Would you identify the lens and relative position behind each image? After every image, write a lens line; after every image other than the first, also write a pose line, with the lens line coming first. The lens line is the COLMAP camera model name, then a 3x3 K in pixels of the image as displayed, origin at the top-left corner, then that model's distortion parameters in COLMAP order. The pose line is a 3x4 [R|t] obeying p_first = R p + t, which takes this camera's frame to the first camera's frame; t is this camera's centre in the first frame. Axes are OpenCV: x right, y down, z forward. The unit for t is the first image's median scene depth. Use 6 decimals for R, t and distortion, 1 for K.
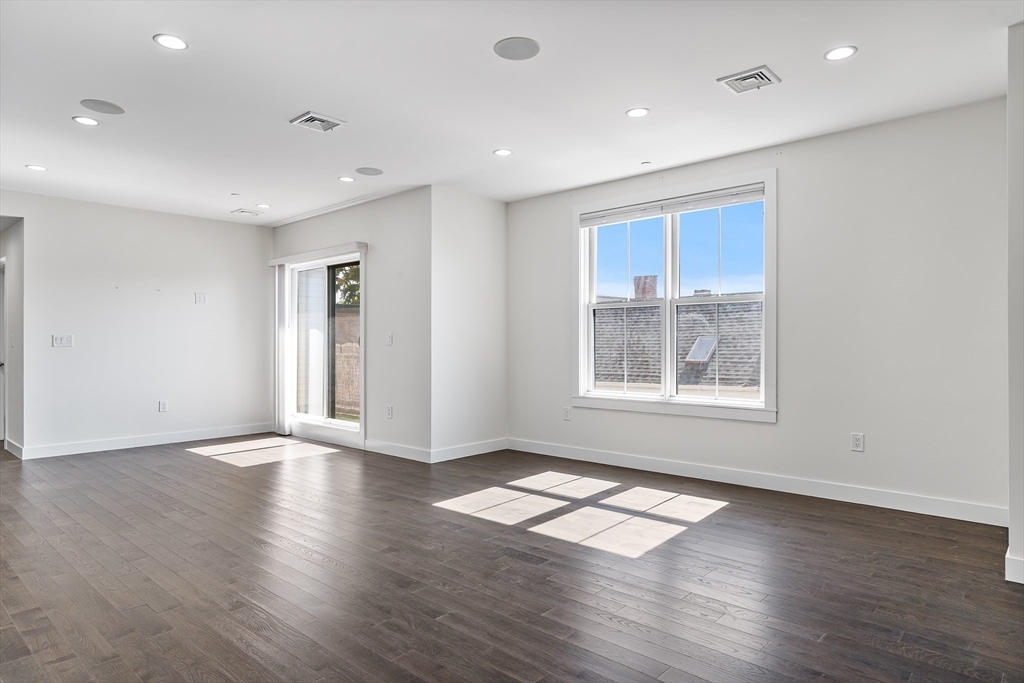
lens RADIAL K [[625.8, 0, 514.5], [0, 625.8, 335.3], [0, 0, 1]] dist [0.008604, 0.000840]
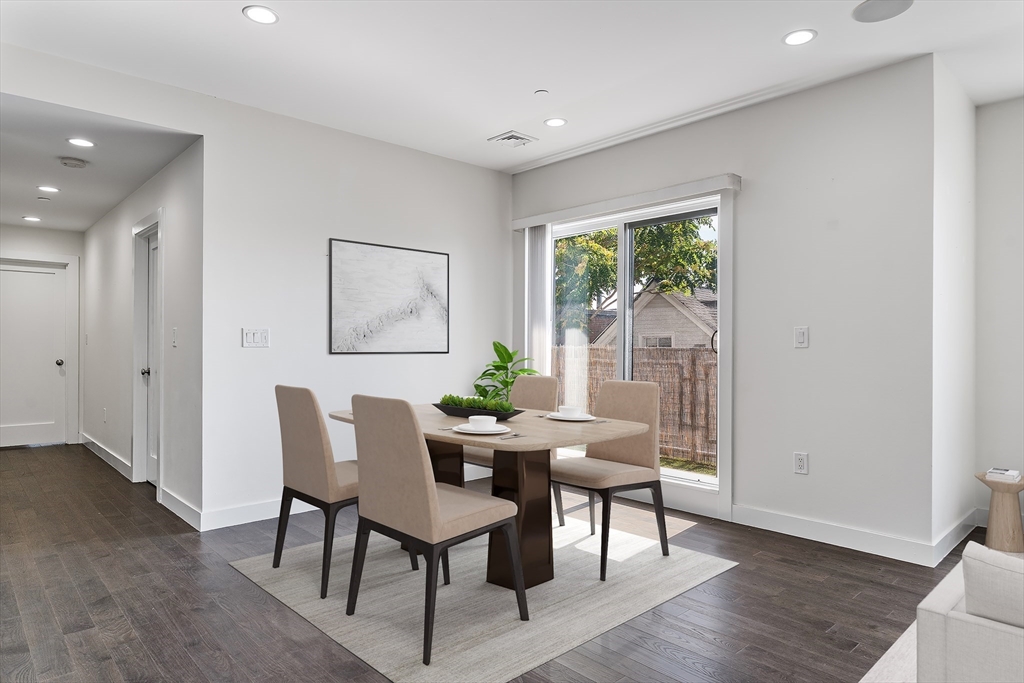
lens RADIAL K [[625.8, 0, 508.5], [0, 625.8, 342.2], [0, 0, 1]] dist [0.008604, 0.000840]
pose [[0.997342, 0.005712, -0.072634, -0.376487], [-0.005211, 0.999961, 0.007093, 0.006427], [0.072672, -0.006695, 0.997333, 0.353031]]
